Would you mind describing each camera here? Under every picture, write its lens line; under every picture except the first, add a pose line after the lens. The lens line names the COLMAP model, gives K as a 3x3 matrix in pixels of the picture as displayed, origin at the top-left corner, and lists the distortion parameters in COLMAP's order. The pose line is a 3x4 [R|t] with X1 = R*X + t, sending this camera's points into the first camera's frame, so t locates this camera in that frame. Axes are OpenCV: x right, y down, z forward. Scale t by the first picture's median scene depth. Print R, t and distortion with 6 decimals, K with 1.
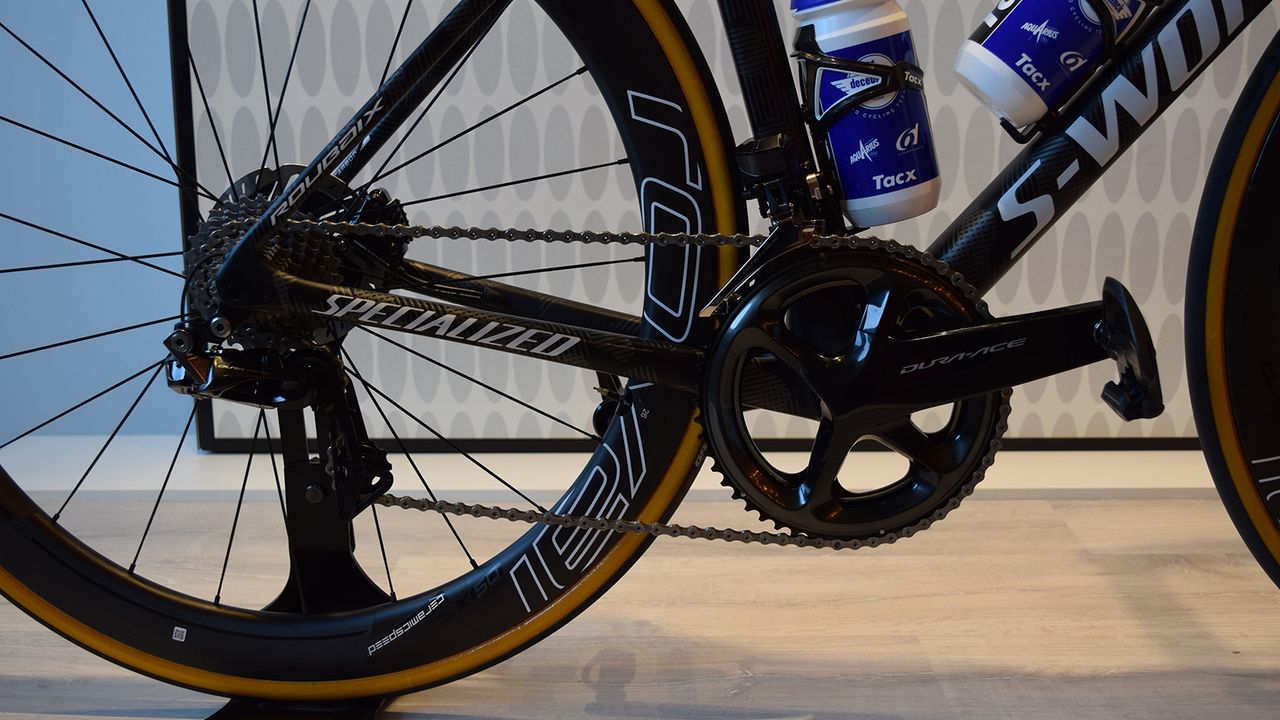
lens RADIAL K [[1390.0, 0, 640.0], [0, 1390.0, 360.0], [0, 0, 1]] dist [-0.064799, -0.001699]
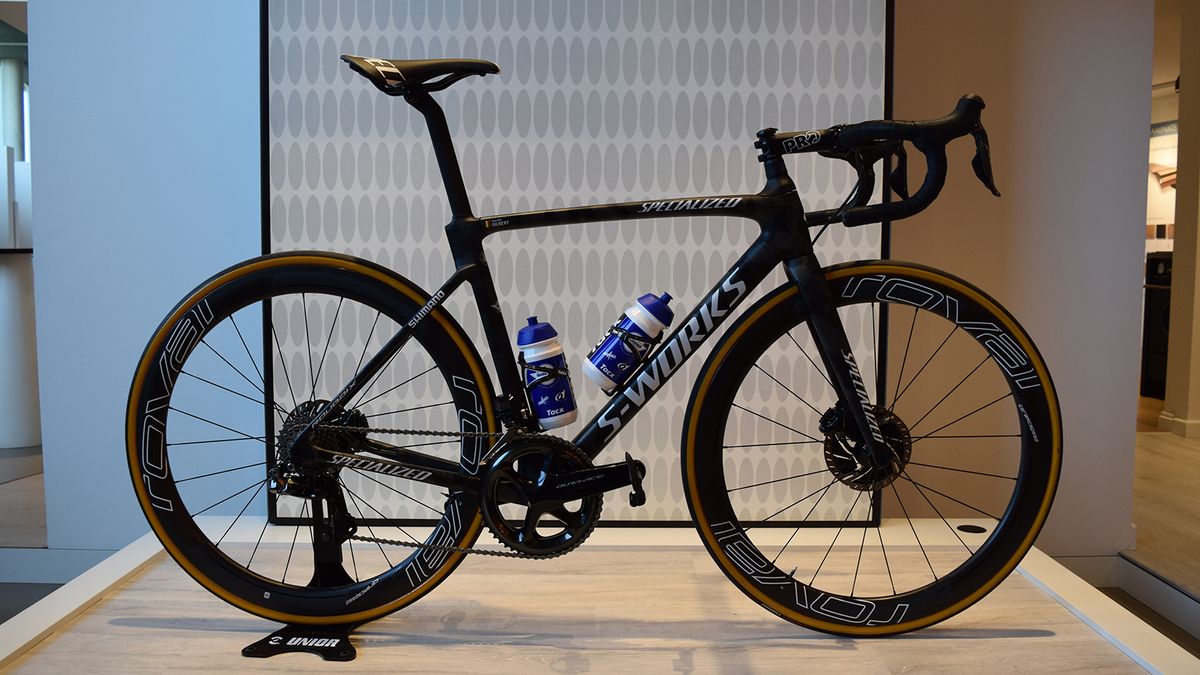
lens RADIAL K [[1068.9, 0, 600.0], [0, 1068.9, 337.5], [0, 0, 1]] dist [-0.082715, 0.000848]
pose [[0.999910, 0.007863, 0.010878, 0.235697], [-0.006407, 0.991760, -0.127953, -0.013708], [-0.011794, 0.127872, 0.991721, -0.944644]]
